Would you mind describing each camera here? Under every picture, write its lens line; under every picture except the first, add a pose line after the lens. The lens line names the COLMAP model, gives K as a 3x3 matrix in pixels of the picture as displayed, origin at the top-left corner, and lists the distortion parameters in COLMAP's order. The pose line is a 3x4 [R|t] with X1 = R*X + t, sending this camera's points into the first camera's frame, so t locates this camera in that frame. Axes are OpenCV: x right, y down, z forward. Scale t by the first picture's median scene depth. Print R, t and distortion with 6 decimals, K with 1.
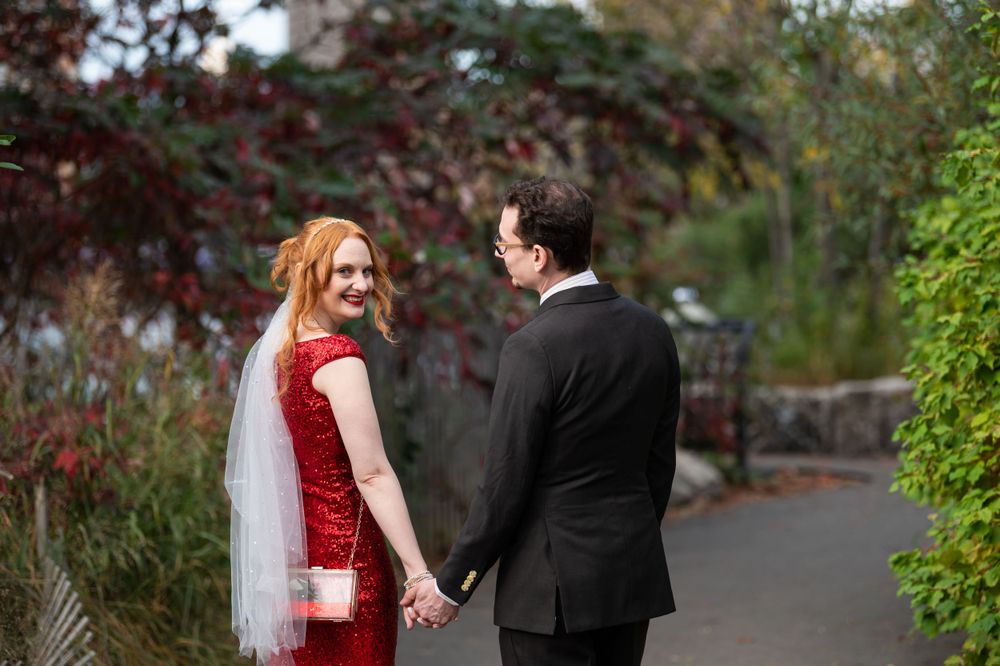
lens RADIAL K [[3513.1, 0, 500.9], [0, 3513.1, 332.4], [0, 0, 1]] dist [0.263277, 0.000000]
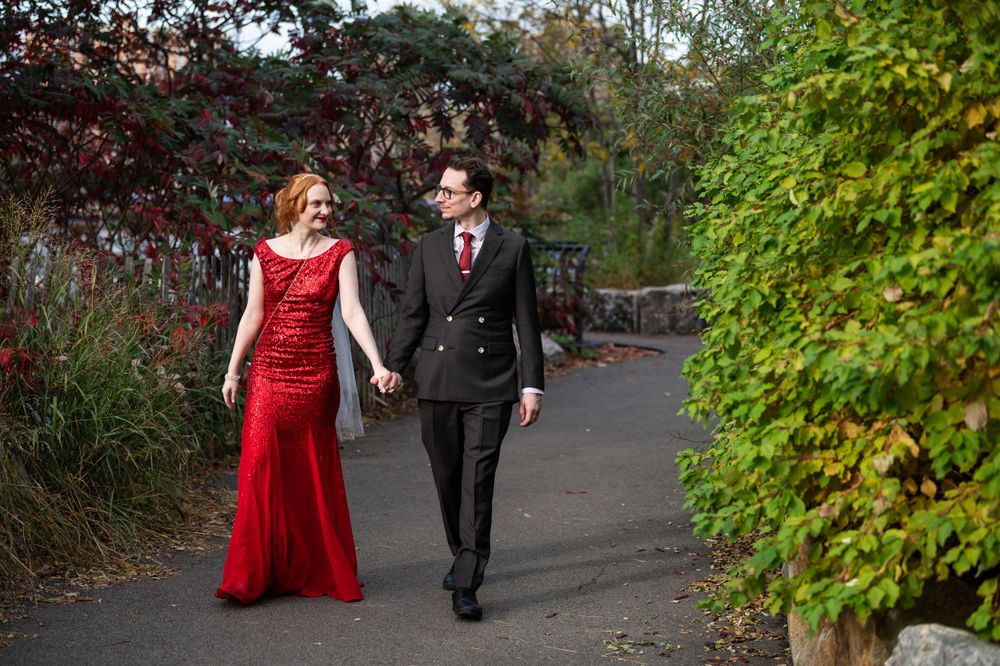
lens RADIAL K [[1902.8, 0, 495.7], [0, 1902.8, 329.7], [0, 0, 1]] dist [-0.034537, 0.000000]
pose [[0.999789, 0.013575, 0.015442, 0.024632], [-0.014259, 0.998883, 0.045057, -0.003806], [-0.014813, -0.045268, 0.998865, 0.227288]]
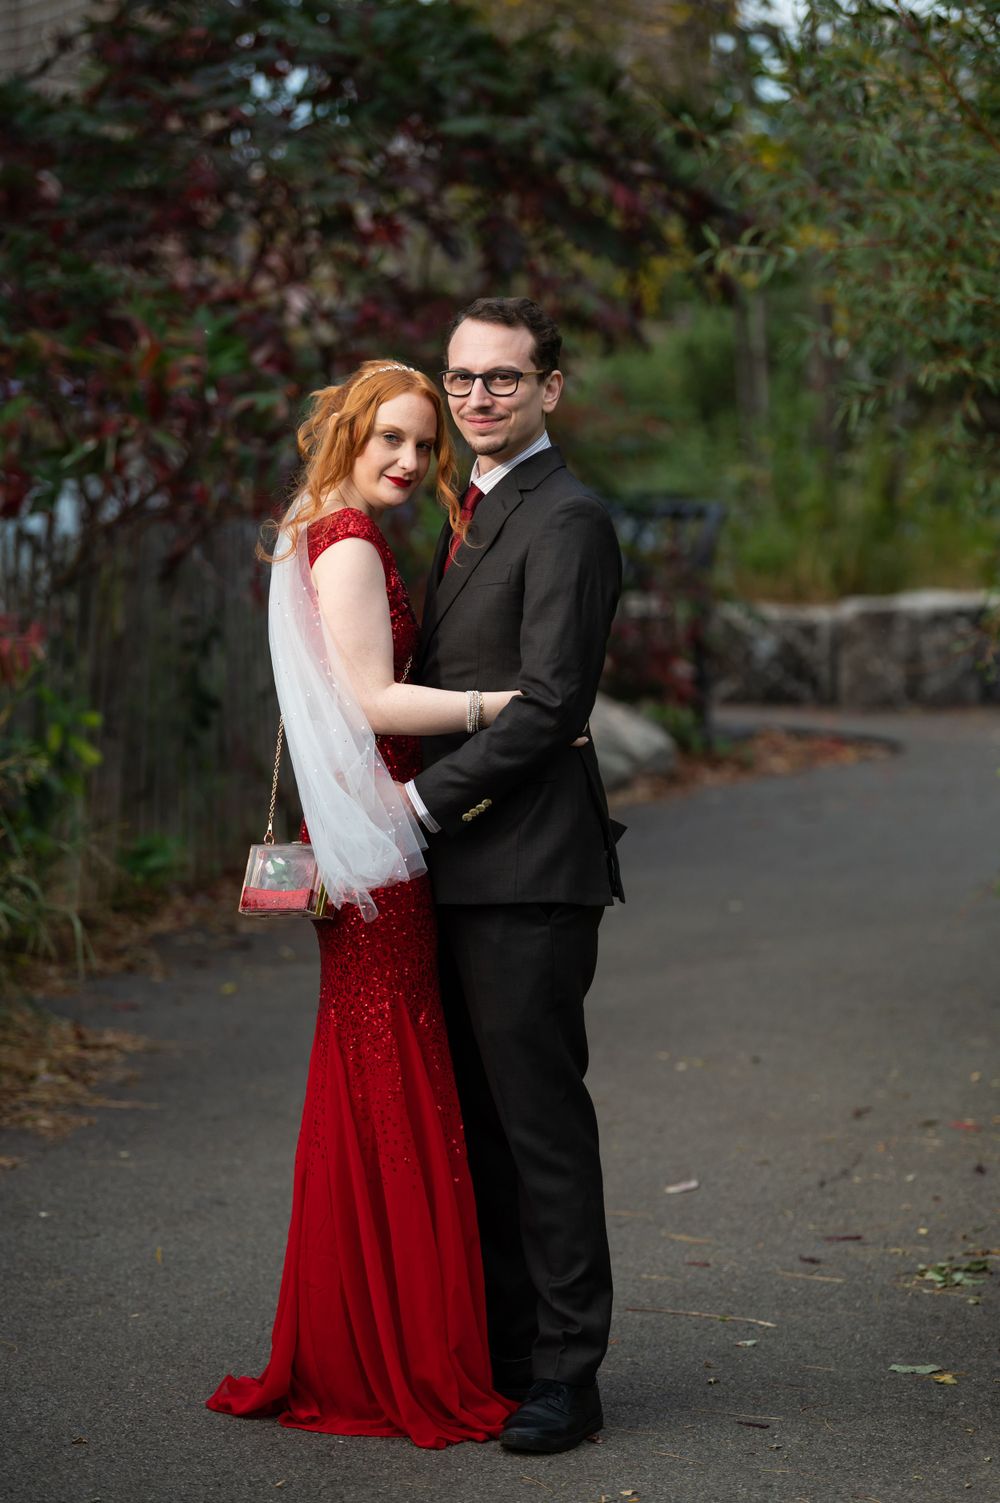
lens RADIAL K [[4995.5, 0, 501.3], [0, 4995.5, 752.2], [0, 0, 1]] dist [-0.148648, 0.000000]
pose [[0.999075, 0.008010, 0.042257, -0.009046], [-0.010110, 0.998712, 0.049719, -0.003150], [-0.041804, -0.050101, 0.997869, 0.094783]]
